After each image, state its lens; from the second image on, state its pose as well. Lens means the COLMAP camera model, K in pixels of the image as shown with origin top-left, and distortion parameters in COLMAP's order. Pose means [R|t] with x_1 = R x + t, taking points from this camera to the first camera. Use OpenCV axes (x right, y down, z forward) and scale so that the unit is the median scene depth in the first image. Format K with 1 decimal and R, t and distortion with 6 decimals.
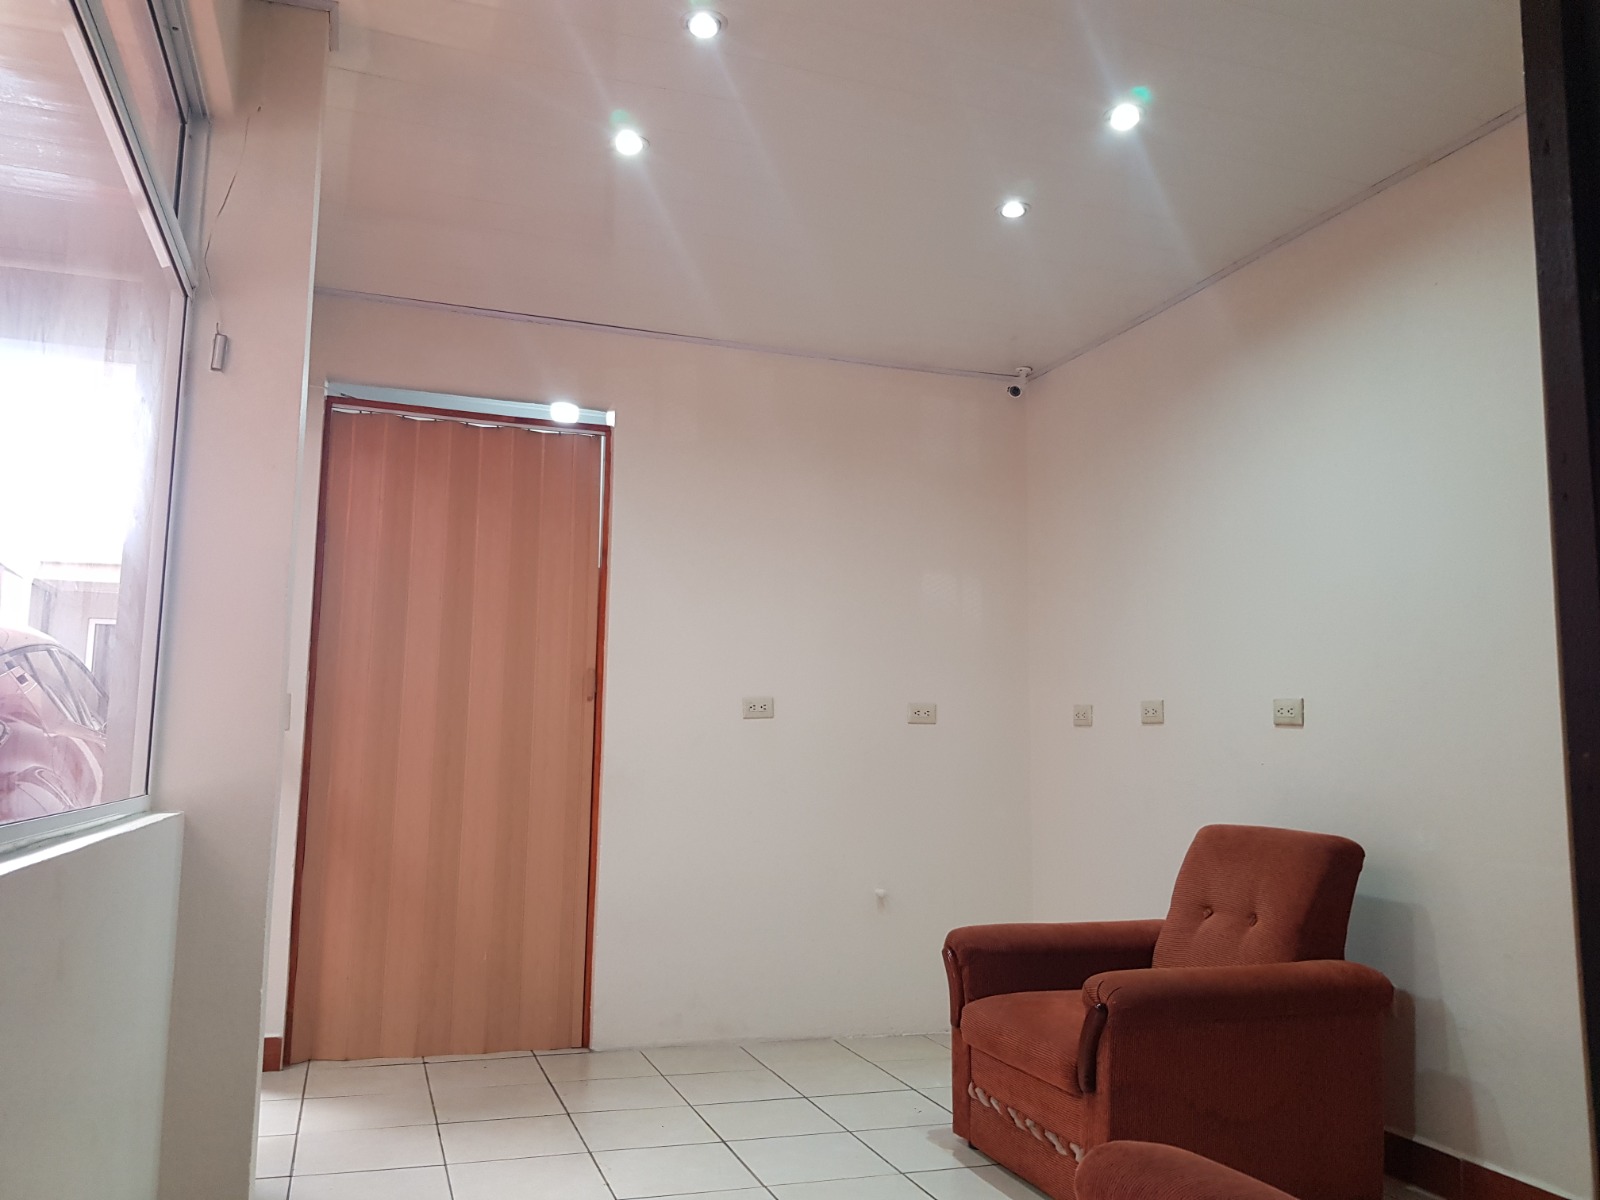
lens RADIAL K [[1260.8, 0, 800.0], [0, 1260.8, 600.0], [0, 0, 1]] dist [0.121063, -0.207665]
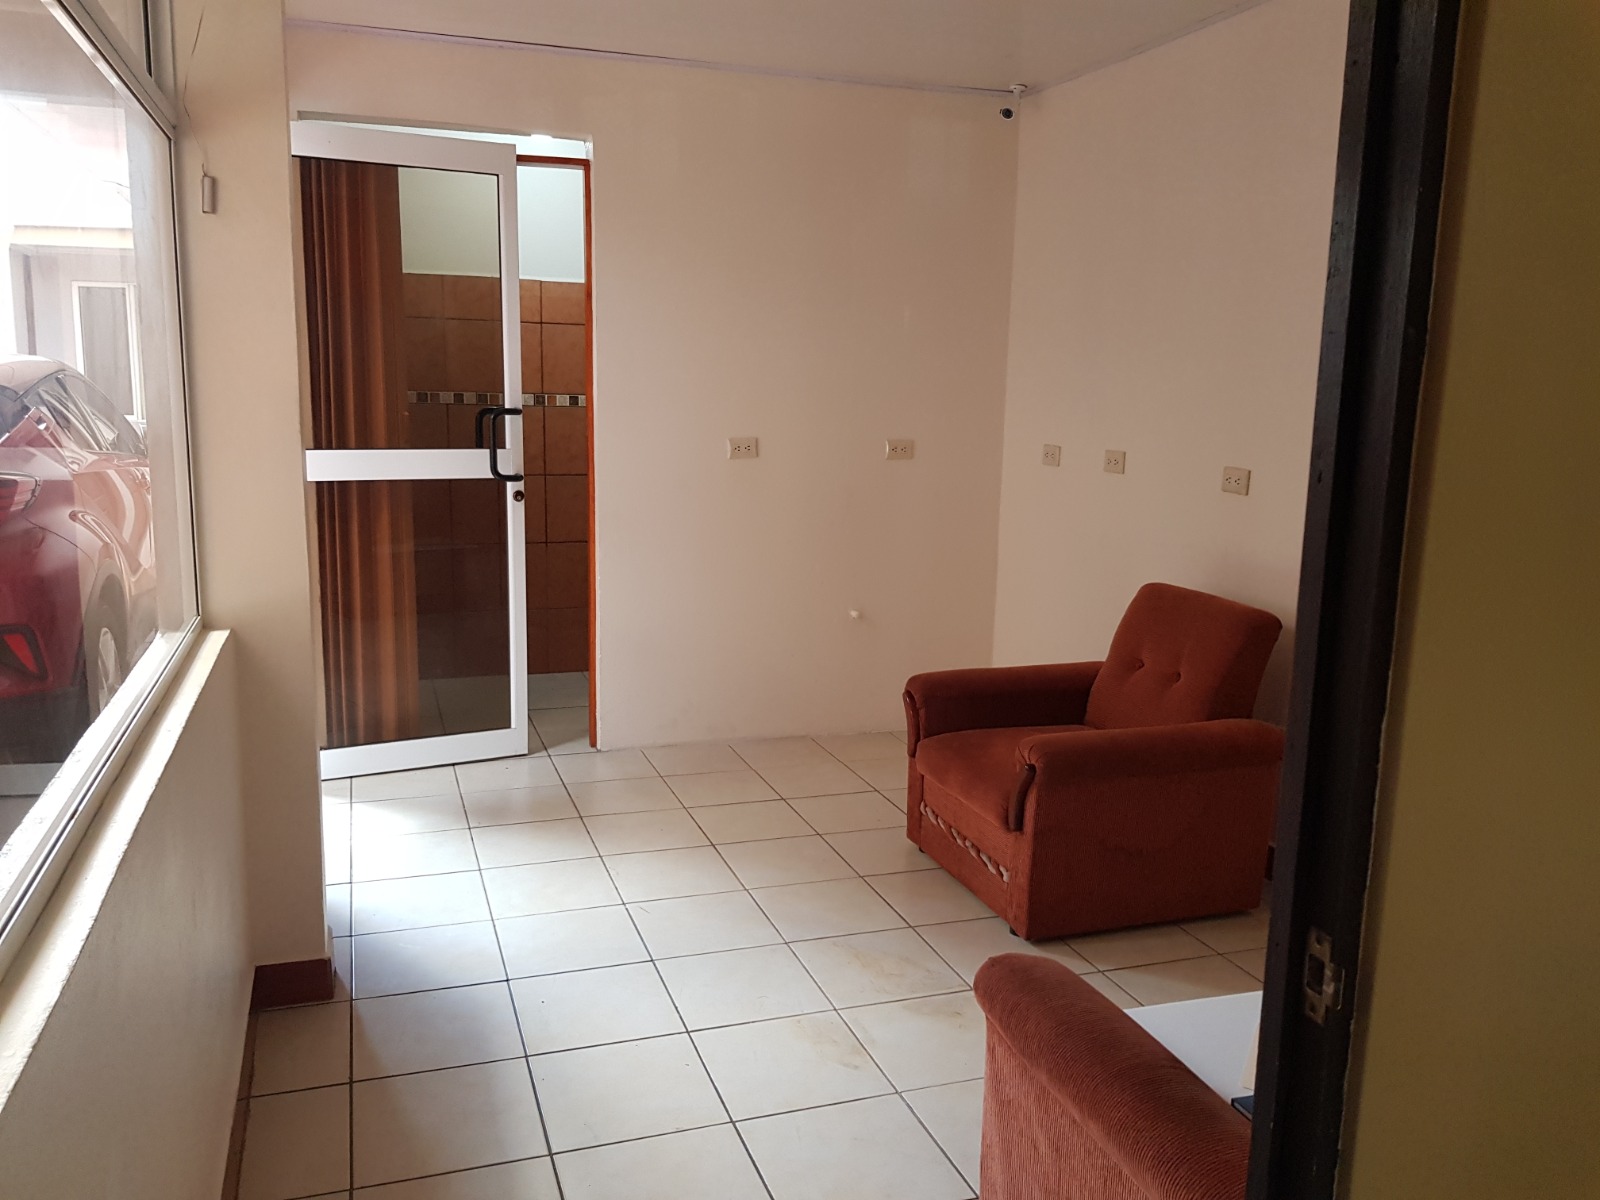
lens RADIAL K [[1245.6, 0, 784.1], [0, 1245.6, 607.9], [0, 0, 1]] dist [0.128569, -0.158384]
pose [[0.999959, 0.006621, -0.006105, 0.012470], [-0.004614, 0.958757, 0.284189, -0.120344], [0.007734, -0.284149, 0.958749, -0.051661]]
